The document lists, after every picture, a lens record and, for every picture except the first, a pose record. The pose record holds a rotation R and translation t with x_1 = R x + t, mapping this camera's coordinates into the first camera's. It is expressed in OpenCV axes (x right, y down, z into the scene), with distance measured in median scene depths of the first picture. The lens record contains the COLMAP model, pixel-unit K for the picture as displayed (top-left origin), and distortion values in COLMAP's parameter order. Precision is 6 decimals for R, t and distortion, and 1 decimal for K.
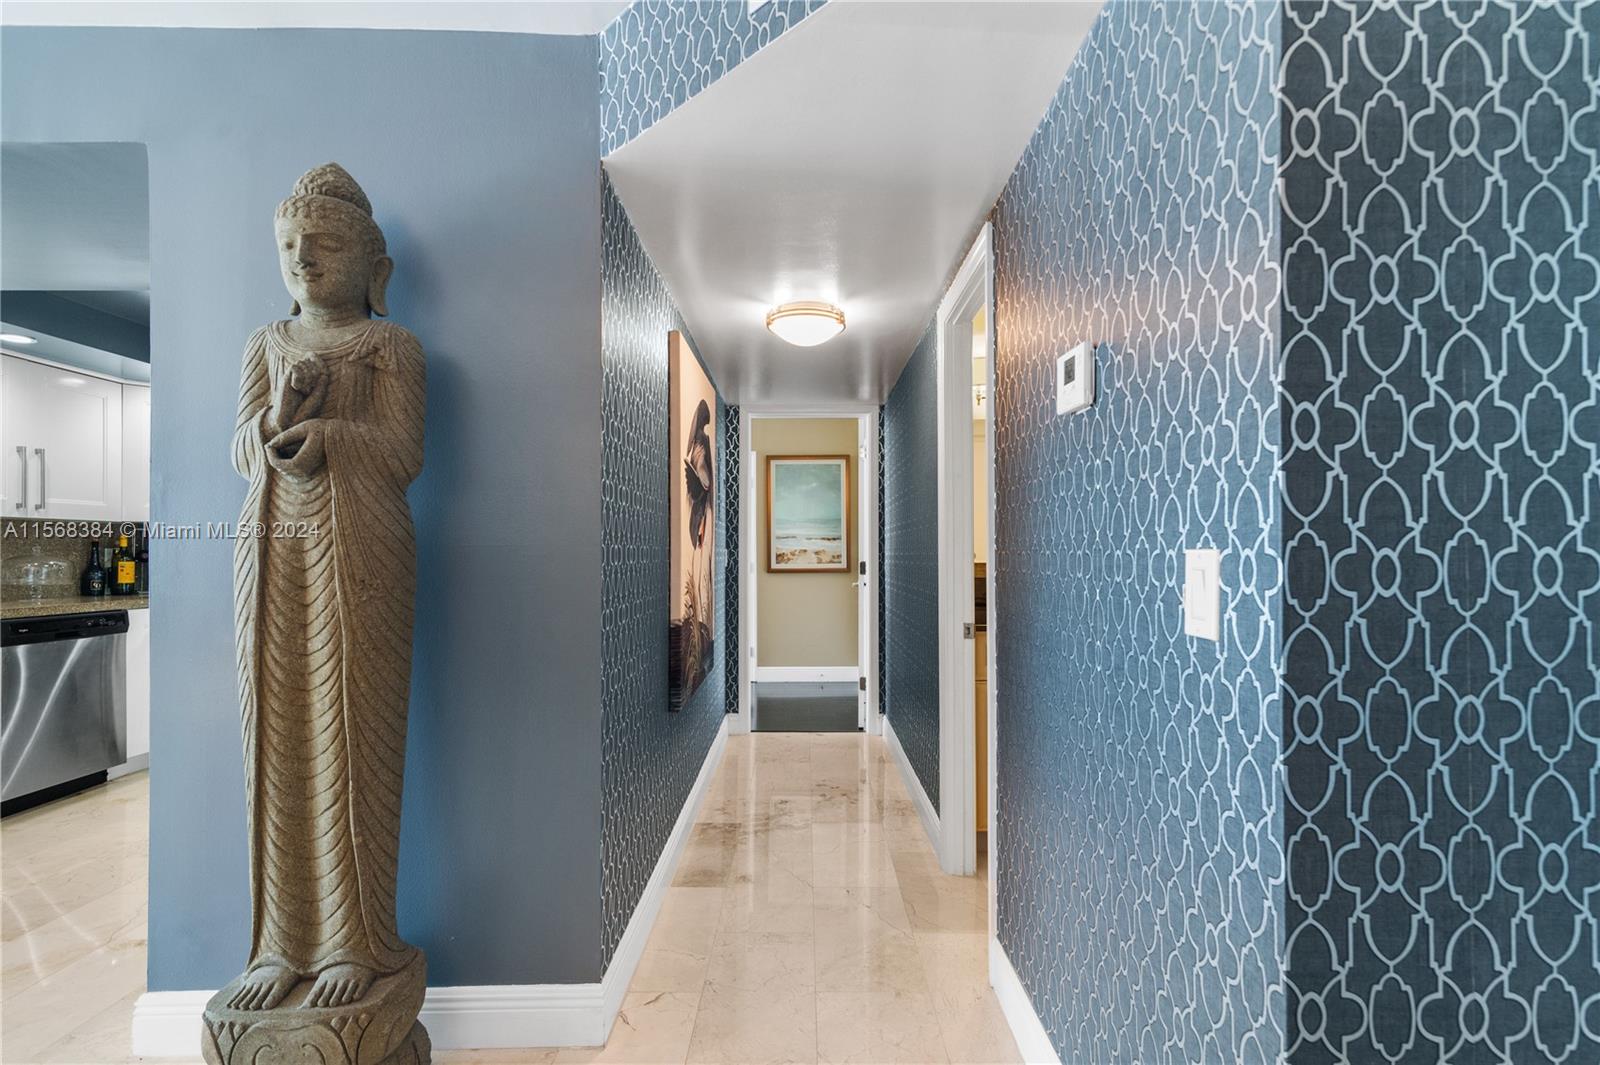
lens RADIAL K [[737.6, 0, 800.3], [0, 737.6, 547.8], [0, 0, 1]] dist [0.019790, -0.000658]
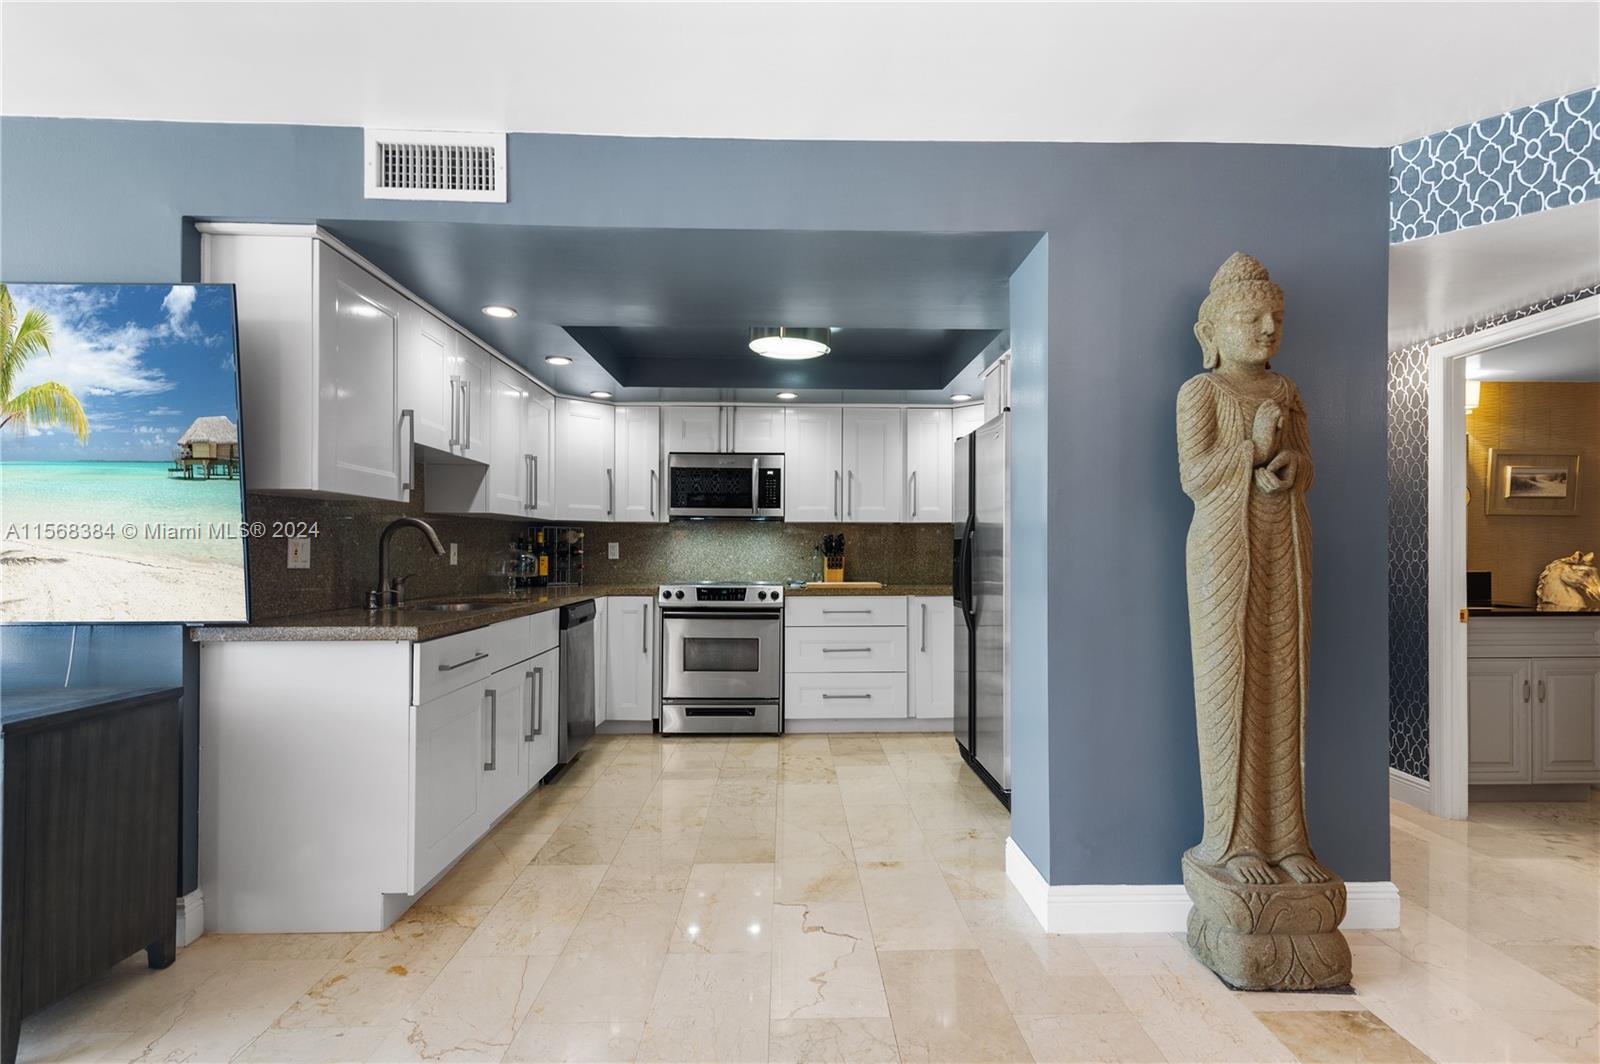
lens RADIAL K [[737.6, 0, 815.7], [0, 737.6, 549.1], [0, 0, 1]] dist [0.019790, -0.000658]
pose [[0.999321, 0.002996, 0.036717, -1.411744], [-0.003192, 0.999981, 0.005266, 0.001648], [-0.036701, -0.005380, 0.999312, -0.283916]]
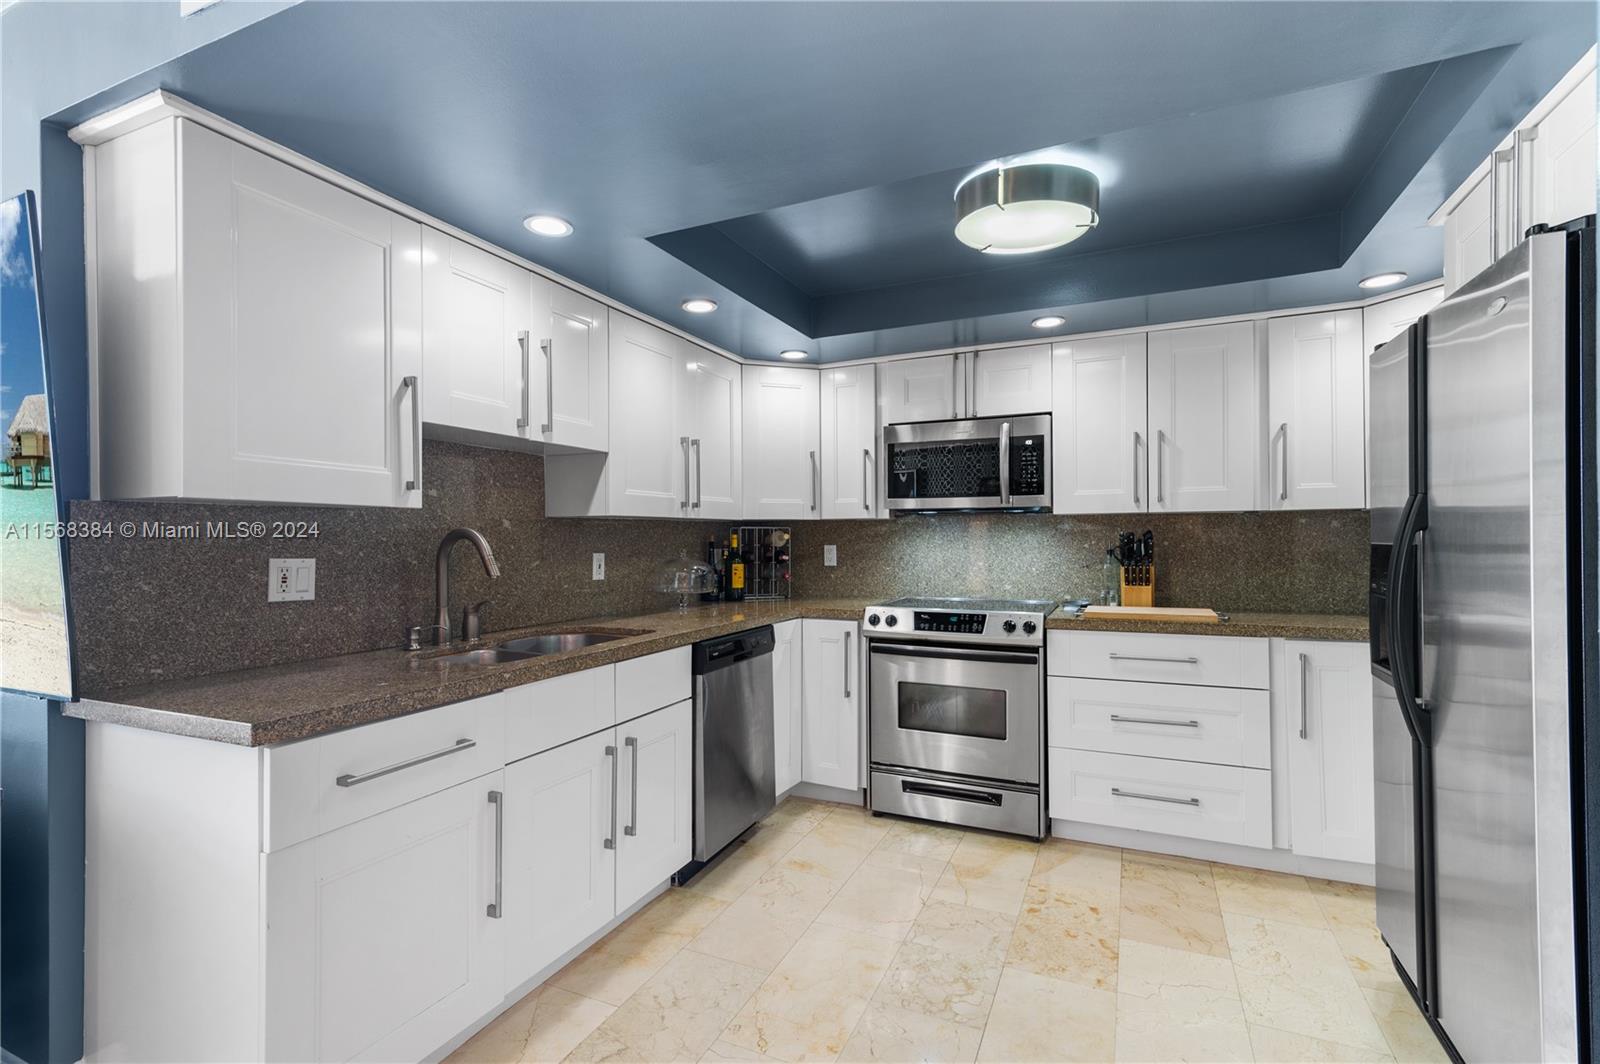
lens RADIAL K [[737.6, 0, 802.7], [0, 737.6, 535.9], [0, 0, 1]] dist [0.019790, -0.000658]
pose [[0.911110, -0.006800, -0.412107, -1.219894], [0.008654, 0.999959, 0.002632, -0.044816], [0.412072, -0.005965, 0.911132, 0.598232]]
